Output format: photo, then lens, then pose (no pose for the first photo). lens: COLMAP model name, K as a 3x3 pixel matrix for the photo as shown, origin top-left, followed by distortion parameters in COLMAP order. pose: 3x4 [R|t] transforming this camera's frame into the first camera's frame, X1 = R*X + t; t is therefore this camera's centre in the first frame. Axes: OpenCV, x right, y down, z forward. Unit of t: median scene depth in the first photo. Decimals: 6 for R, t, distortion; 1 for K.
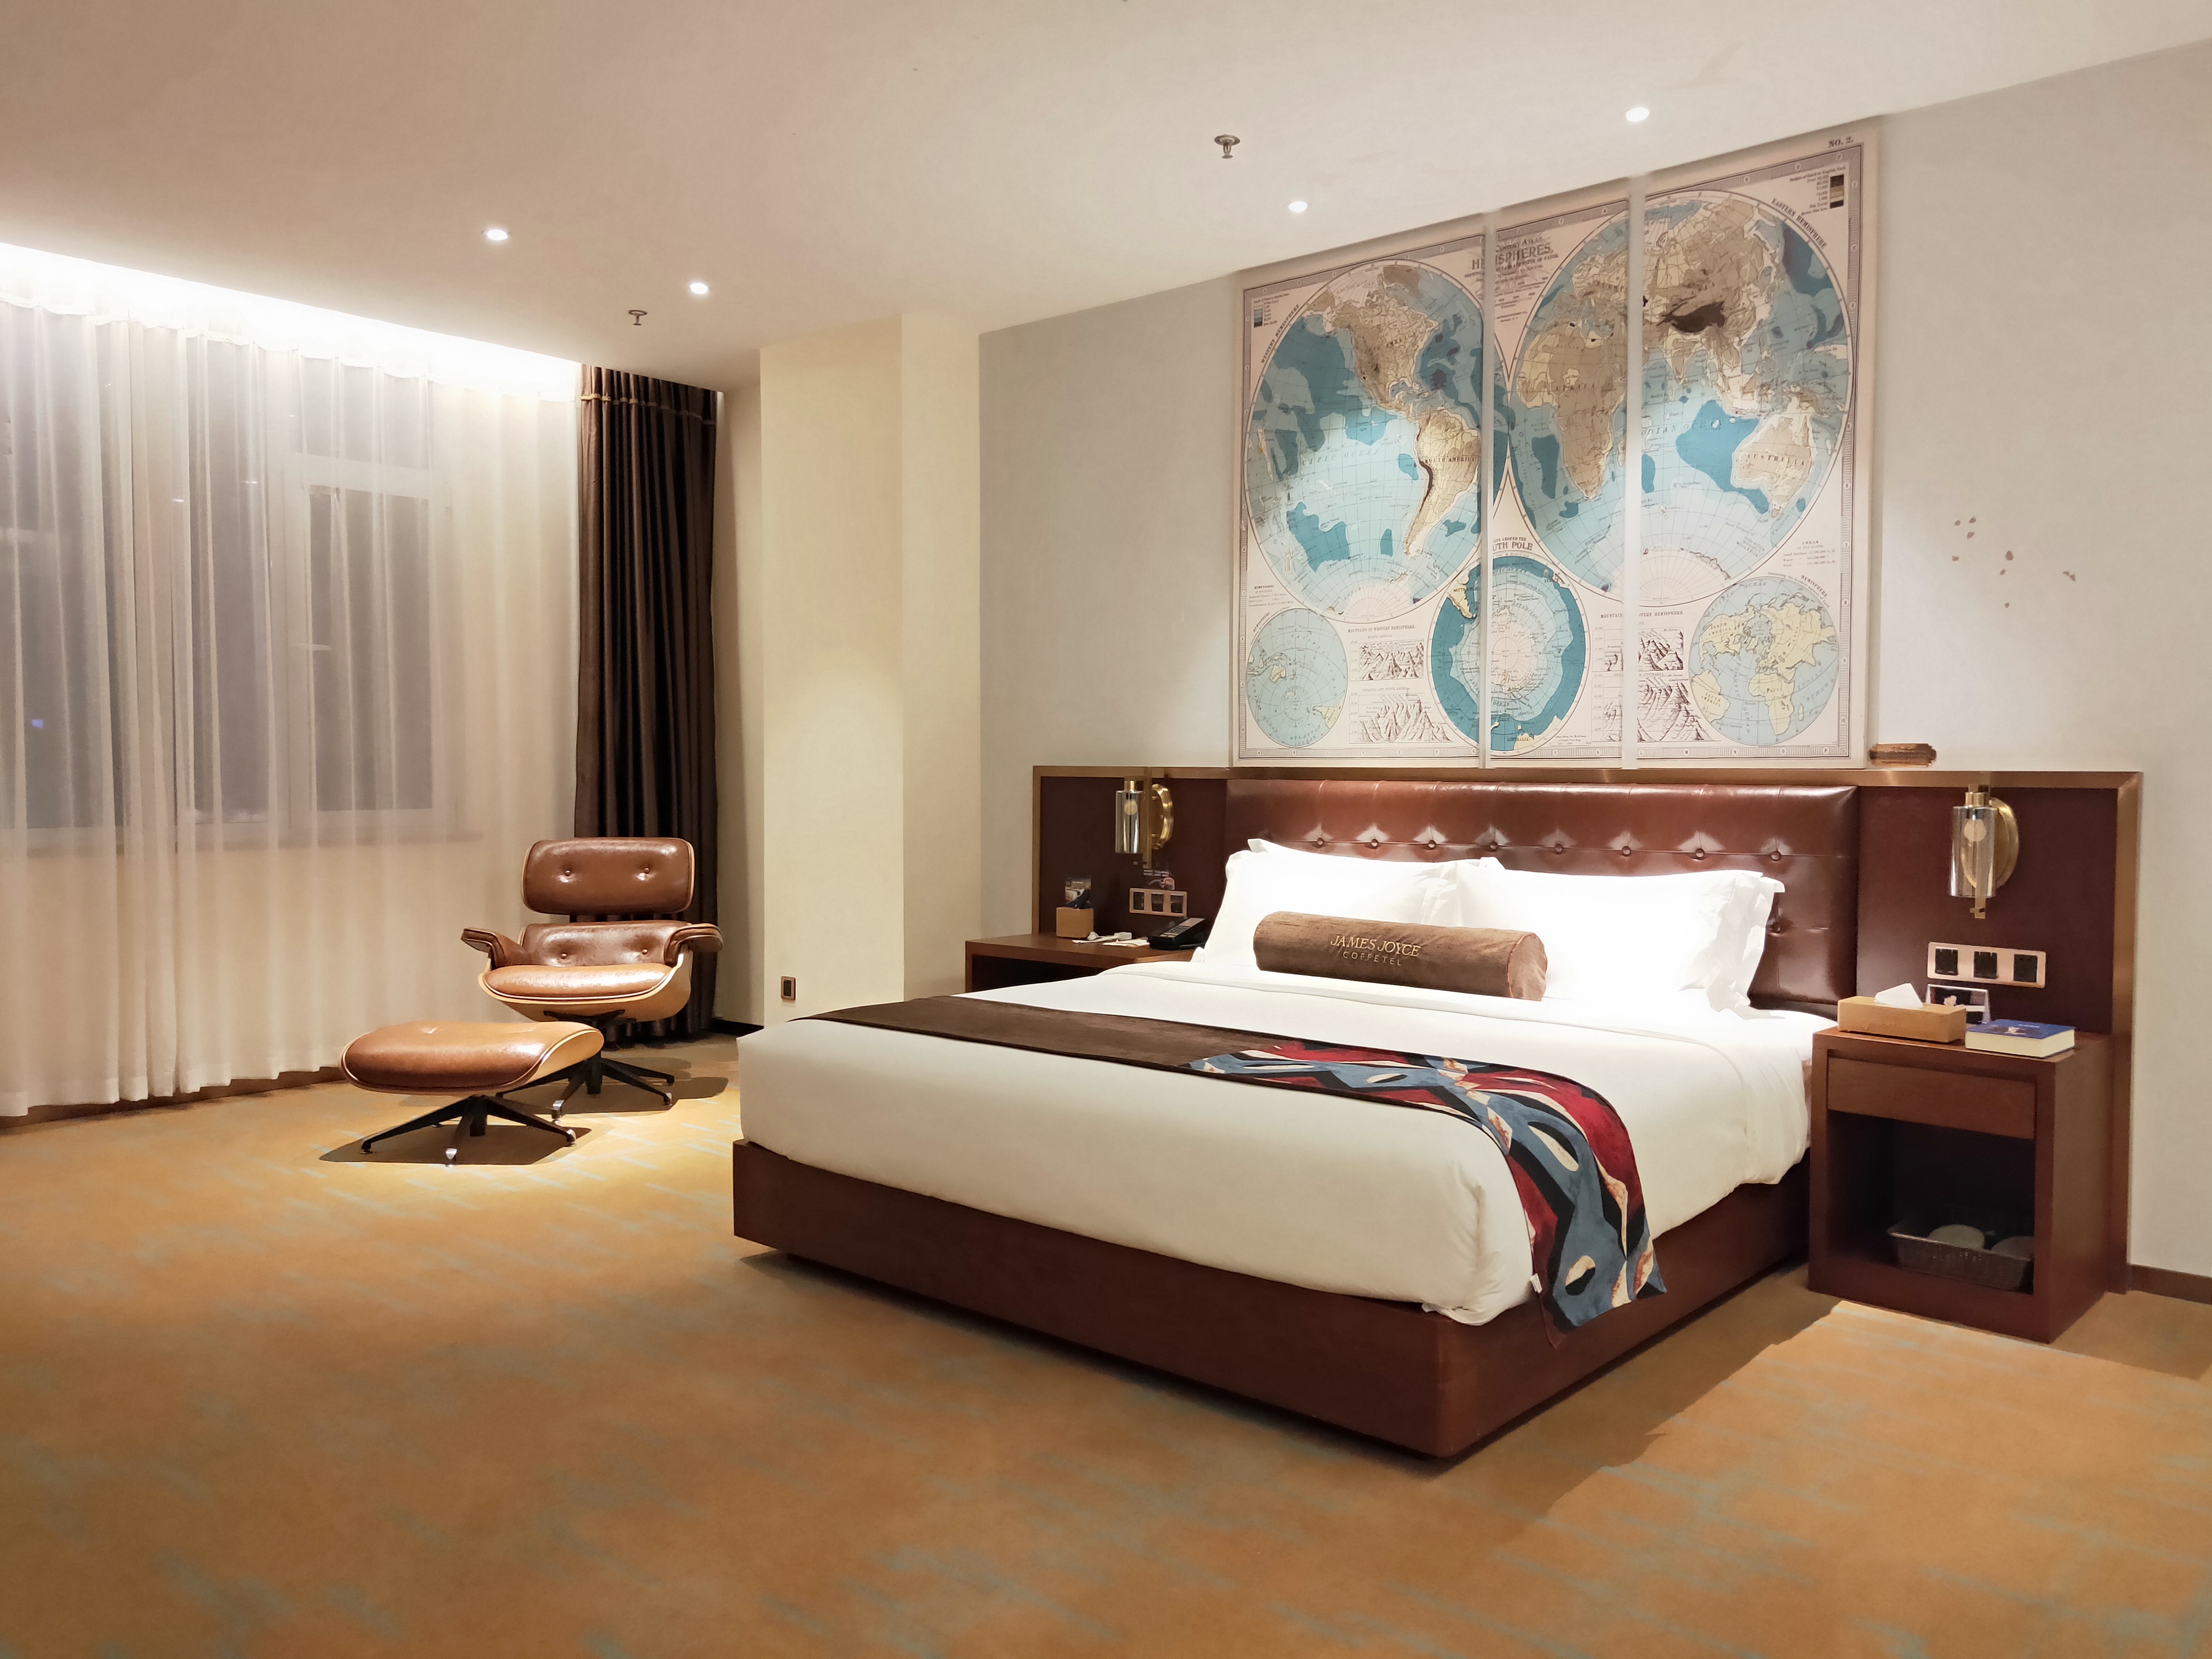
lens RADIAL K [[1685.5, 0, 1106.0], [0, 1685.5, 829.5], [0, 0, 1]] dist [0.043792, -0.015202]
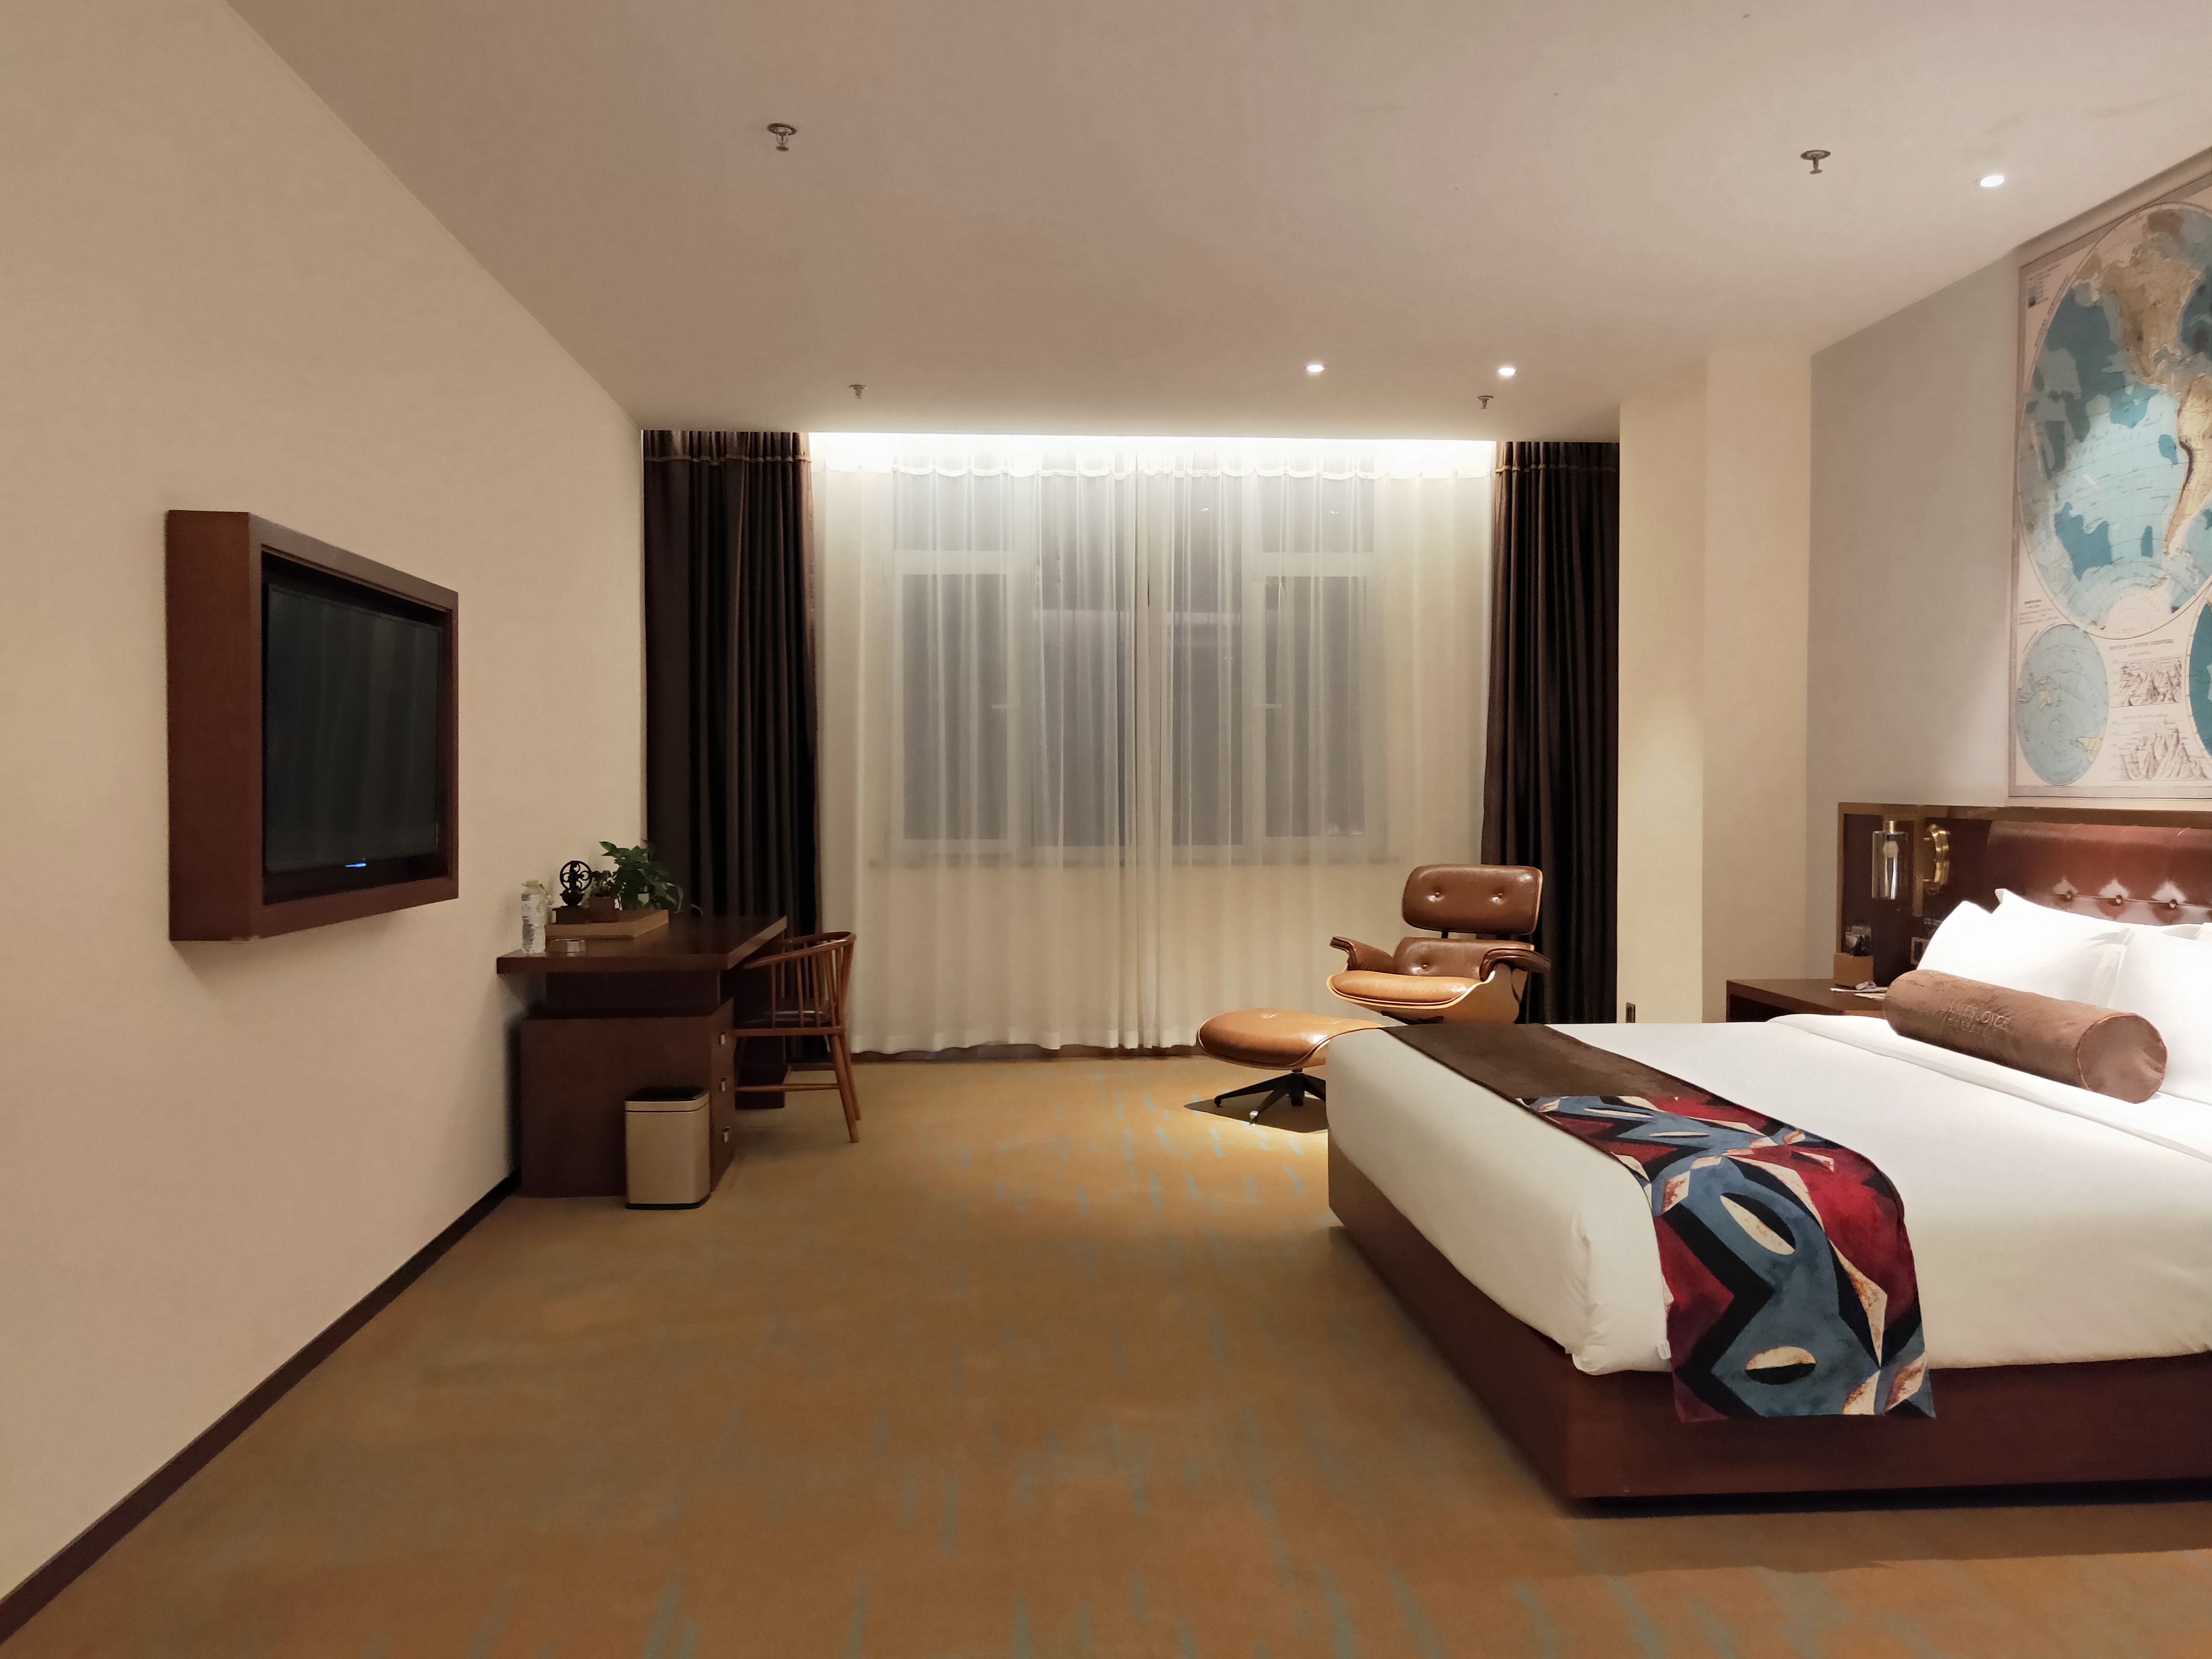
lens RADIAL K [[1685.5, 0, 1106.0], [0, 1685.5, 829.5], [0, 0, 1]] dist [0.043792, -0.015202]
pose [[0.714820, 0.015553, -0.699136, 0.379210], [-0.023254, 0.999728, -0.001535, -0.013414], [0.698922, 0.017355, 0.714988, 0.033842]]
